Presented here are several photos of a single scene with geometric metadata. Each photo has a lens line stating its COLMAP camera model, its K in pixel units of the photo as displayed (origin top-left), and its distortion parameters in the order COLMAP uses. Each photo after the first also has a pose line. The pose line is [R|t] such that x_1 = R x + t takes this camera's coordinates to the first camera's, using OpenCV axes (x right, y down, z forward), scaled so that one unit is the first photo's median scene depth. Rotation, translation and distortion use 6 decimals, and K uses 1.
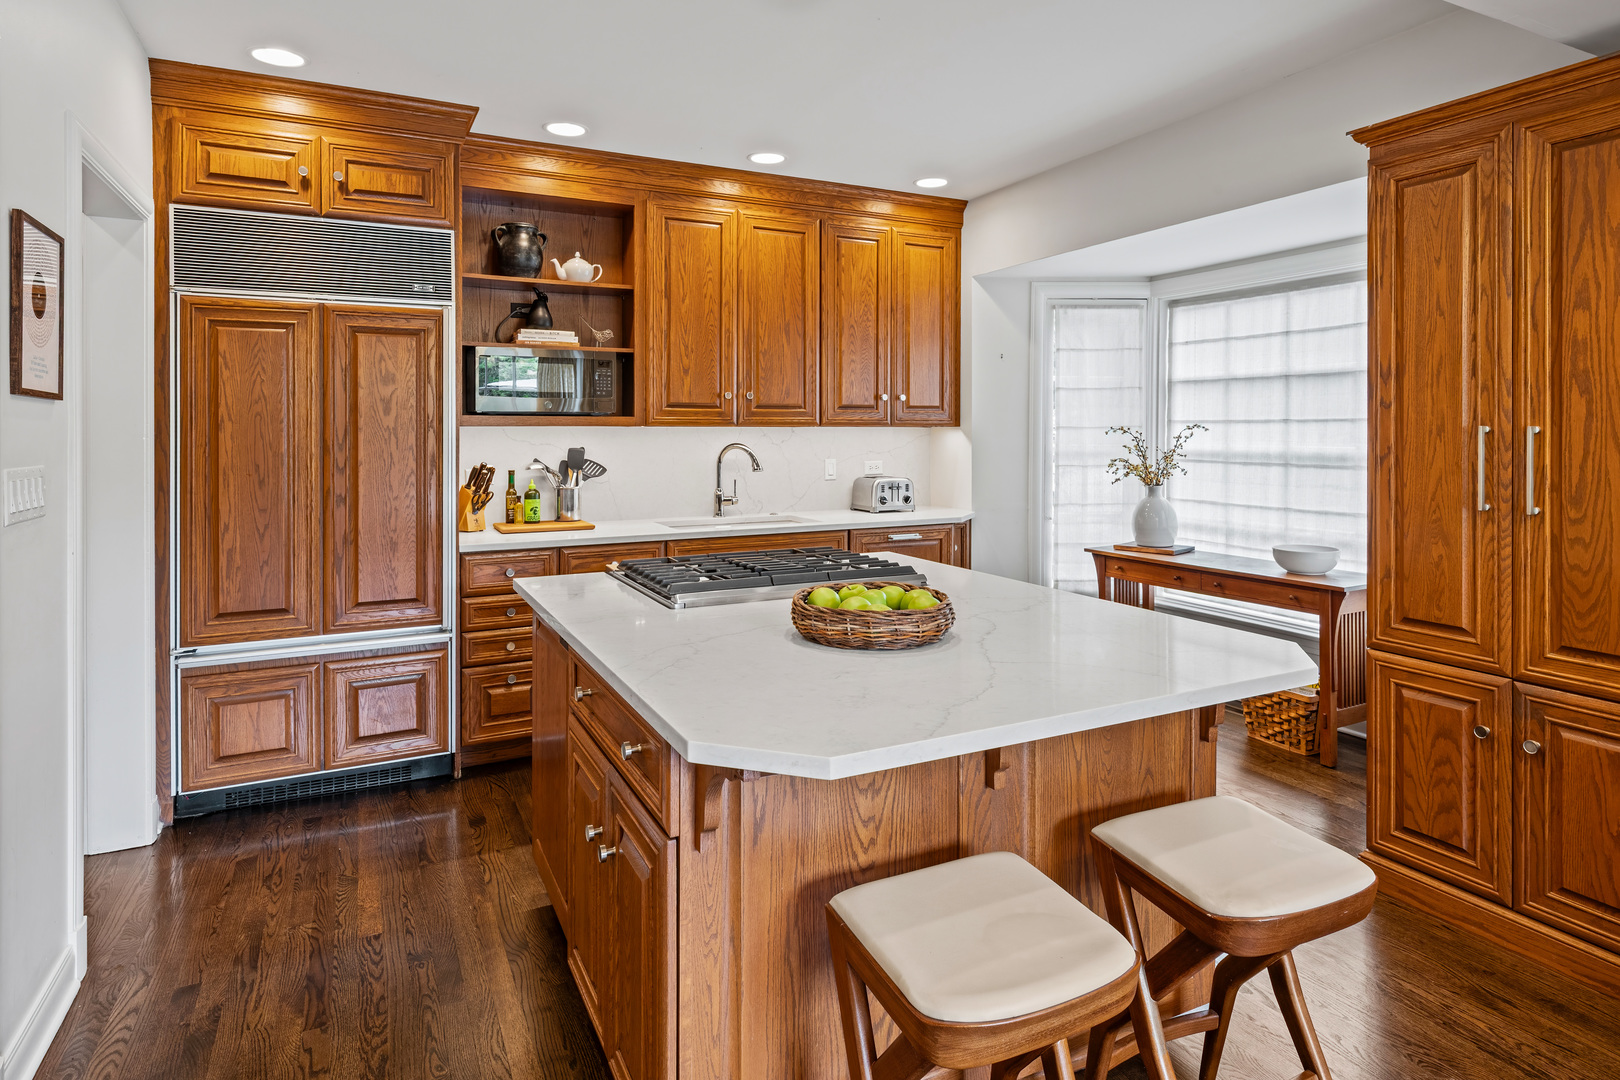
lens RADIAL K [[932.5, 0, 810.0], [0, 932.5, 540.0], [0, 0, 1]] dist [-0.001211, 0.000608]
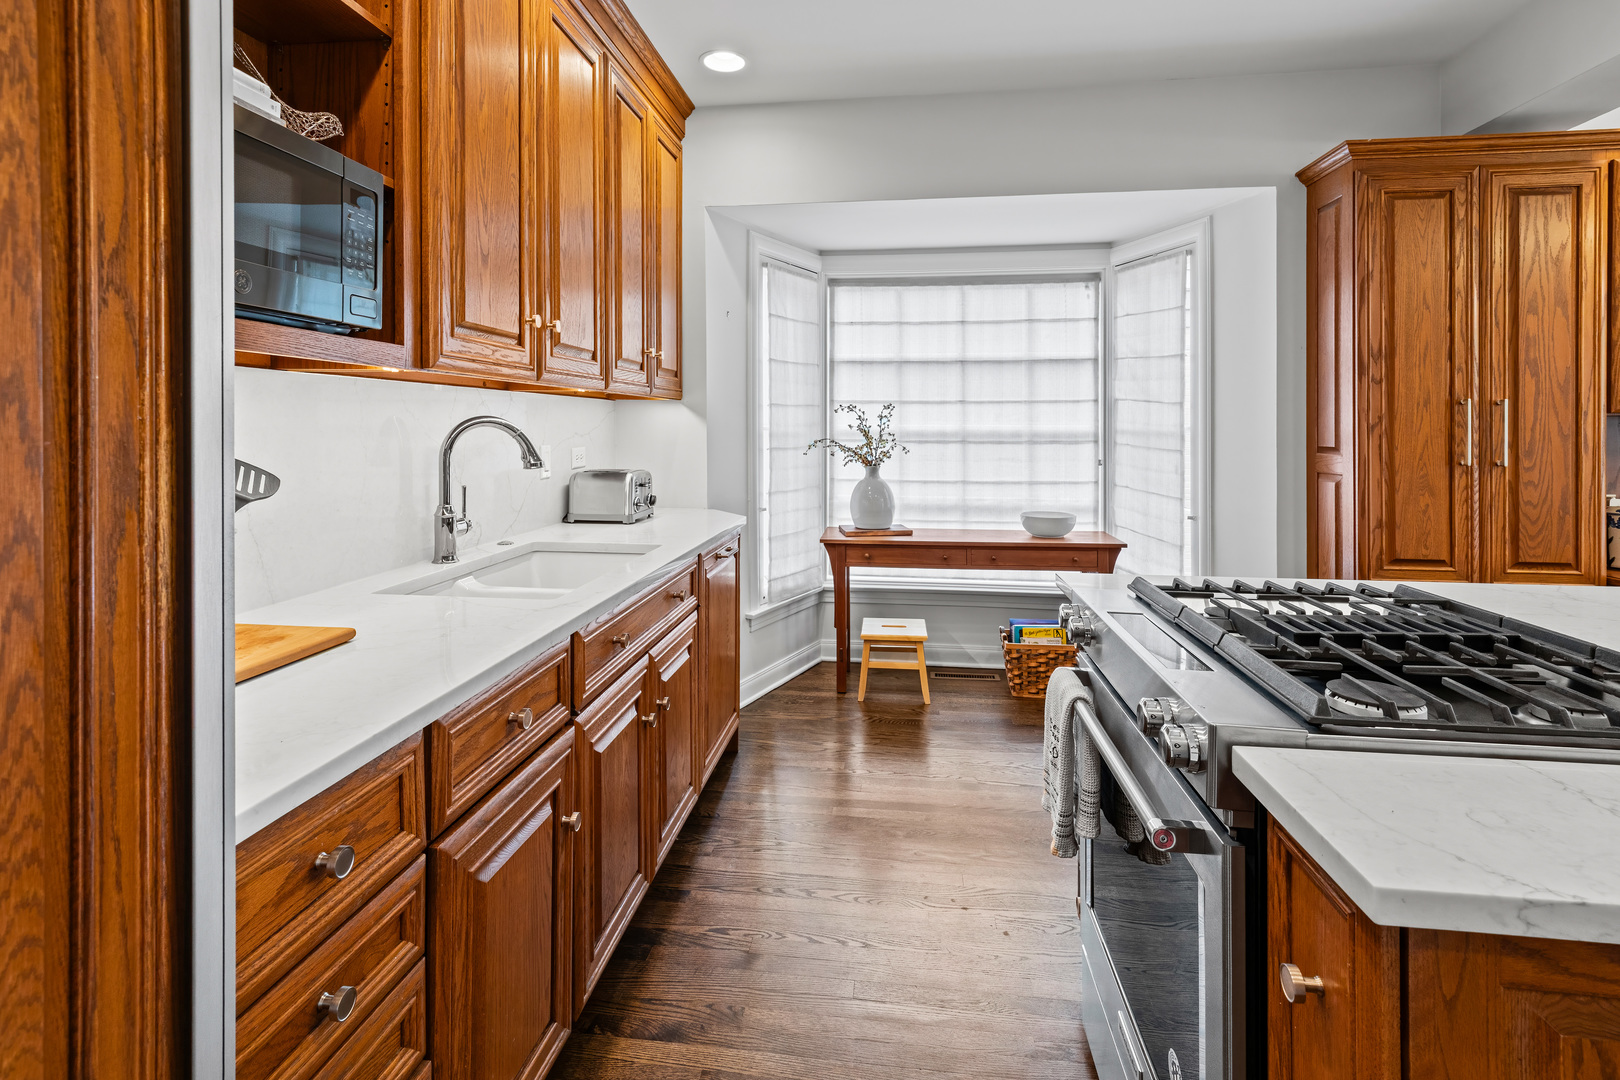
lens RADIAL K [[794.1, 0, 809.3], [0, 794.1, 482.2], [0, 0, 1]] dist [0.002048, -0.000677]
pose [[0.544930, -0.055881, 0.836617, -0.386728], [0.094784, 0.995486, 0.004755, -0.056816], [-0.833107, 0.076707, 0.547767, 0.661782]]
